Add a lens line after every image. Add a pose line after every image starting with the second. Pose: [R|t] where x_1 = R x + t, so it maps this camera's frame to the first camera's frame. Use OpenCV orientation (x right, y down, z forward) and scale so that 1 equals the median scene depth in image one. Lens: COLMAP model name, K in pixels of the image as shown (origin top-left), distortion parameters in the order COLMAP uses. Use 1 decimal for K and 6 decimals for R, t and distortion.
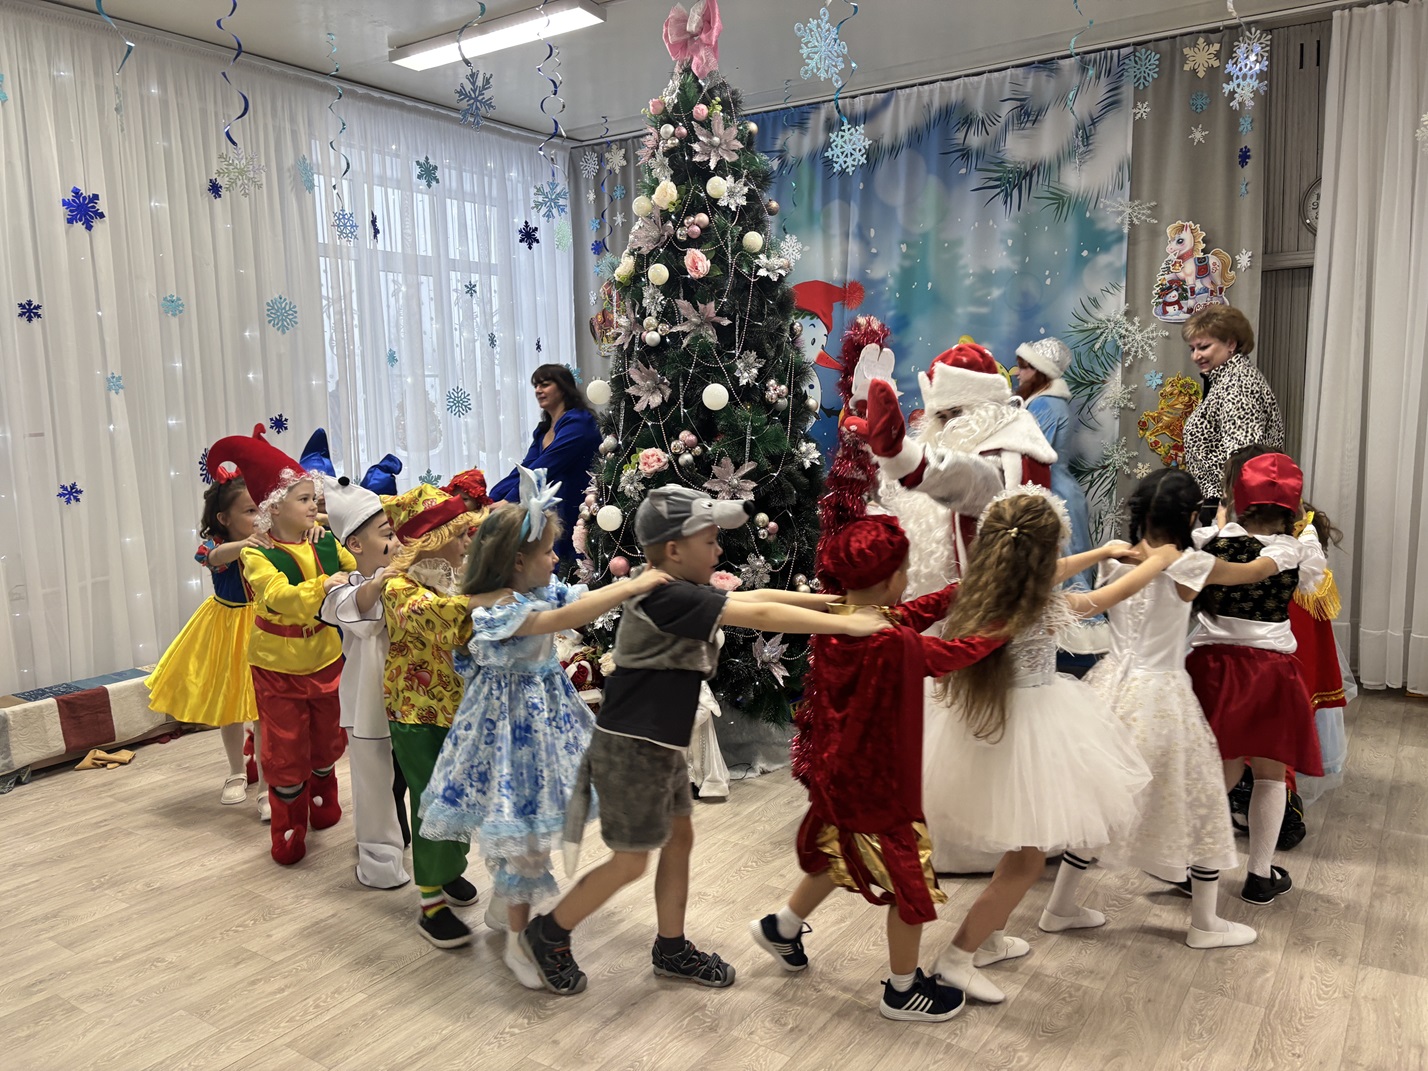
lens RADIAL K [[1077.5, 0, 729.8], [0, 1077.5, 548.3], [0, 0, 1]] dist [0.048572, -0.053167]
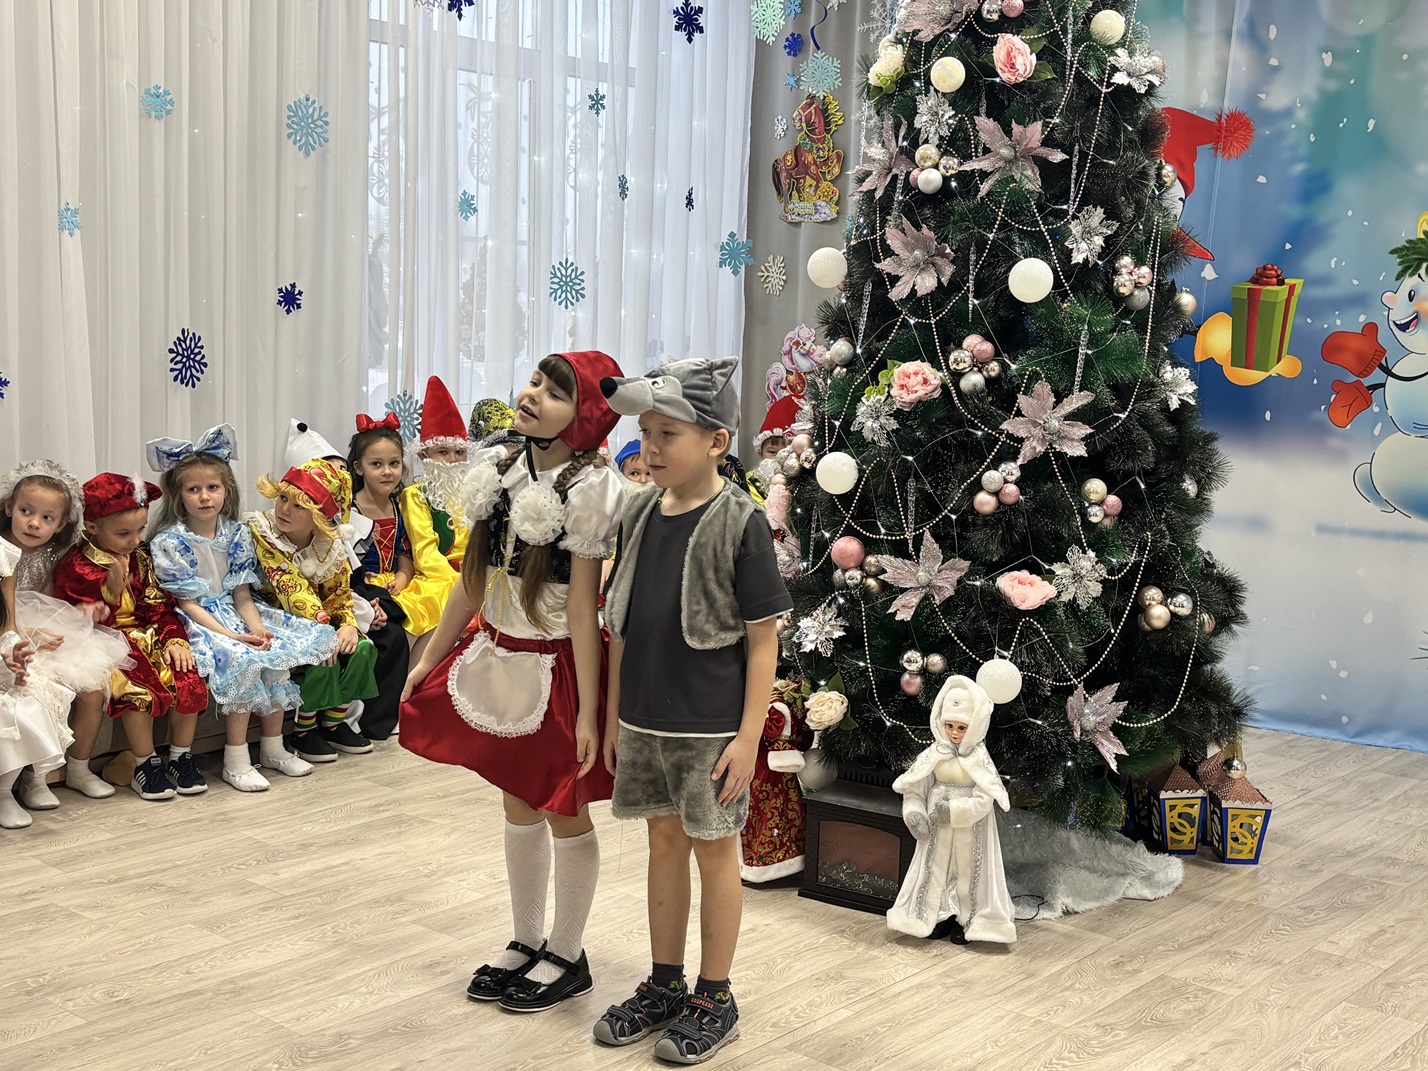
lens RADIAL K [[1762.3, 0, 717.5], [0, 1762.3, 568.1], [0, 0, 1]] dist [0.020737, 0.000000]
pose [[0.992251, 0.067323, -0.104428, -0.068195], [-0.067066, 0.997731, 0.005978, 0.023006], [0.104594, 0.001072, 0.994514, 0.005650]]
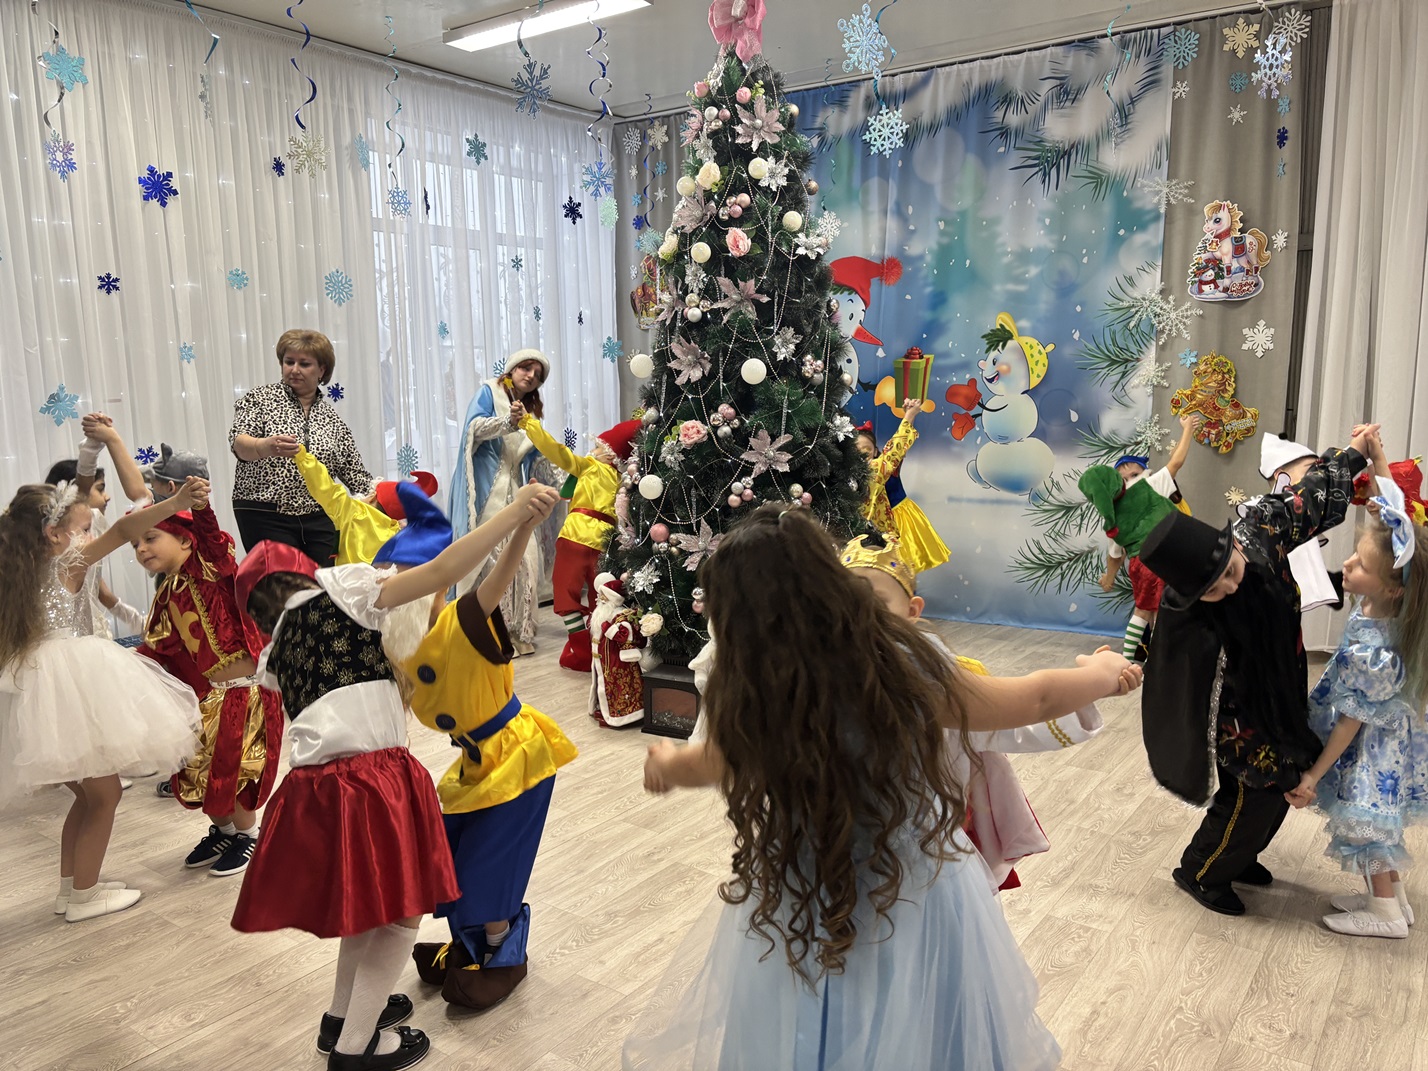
lens RADIAL K [[1077.5, 0, 716.6], [0, 1077.5, 550.7], [0, 0, 1]] dist [0.048572, -0.053167]
pose [[0.999033, 0.016527, -0.040736, -0.003700], [-0.015425, 0.999511, 0.027209, 0.004345], [0.041166, -0.026554, 0.998799, -0.043337]]
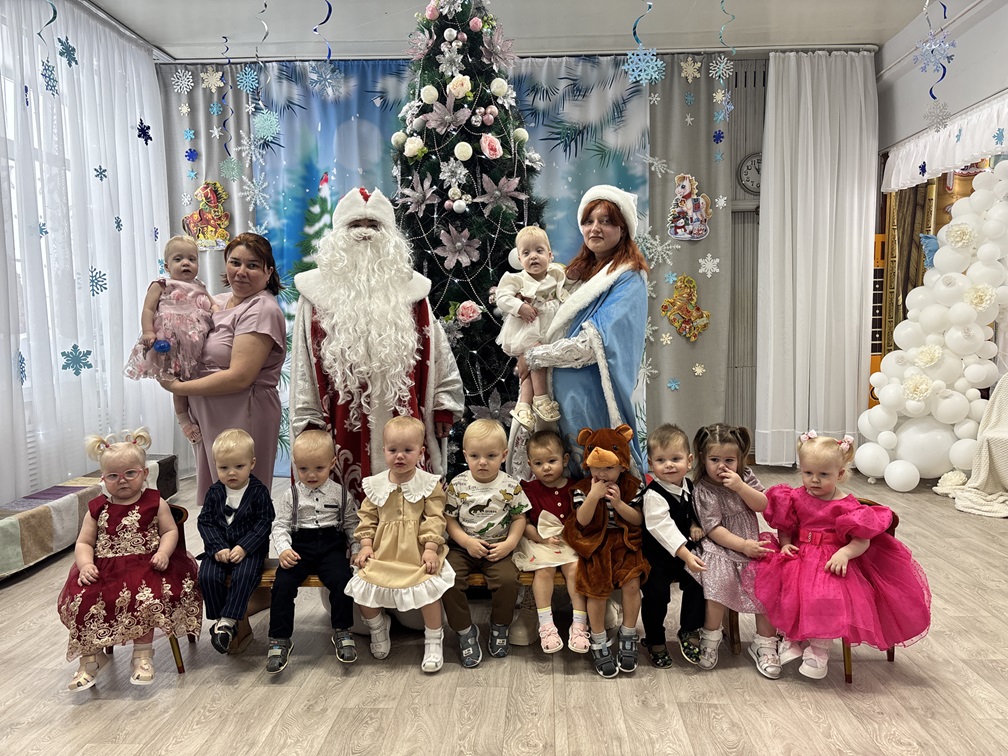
lens RADIAL K [[760.6, 0, 494.0], [0, 760.6, 387.4], [0, 0, 1]] dist [0.048572, -0.053167]
pose [[0.856749, -0.033123, 0.514668, -0.441001], [0.068245, 0.996441, -0.049477, 0.037582], [-0.511198, 0.077513, 0.855961, 0.289029]]
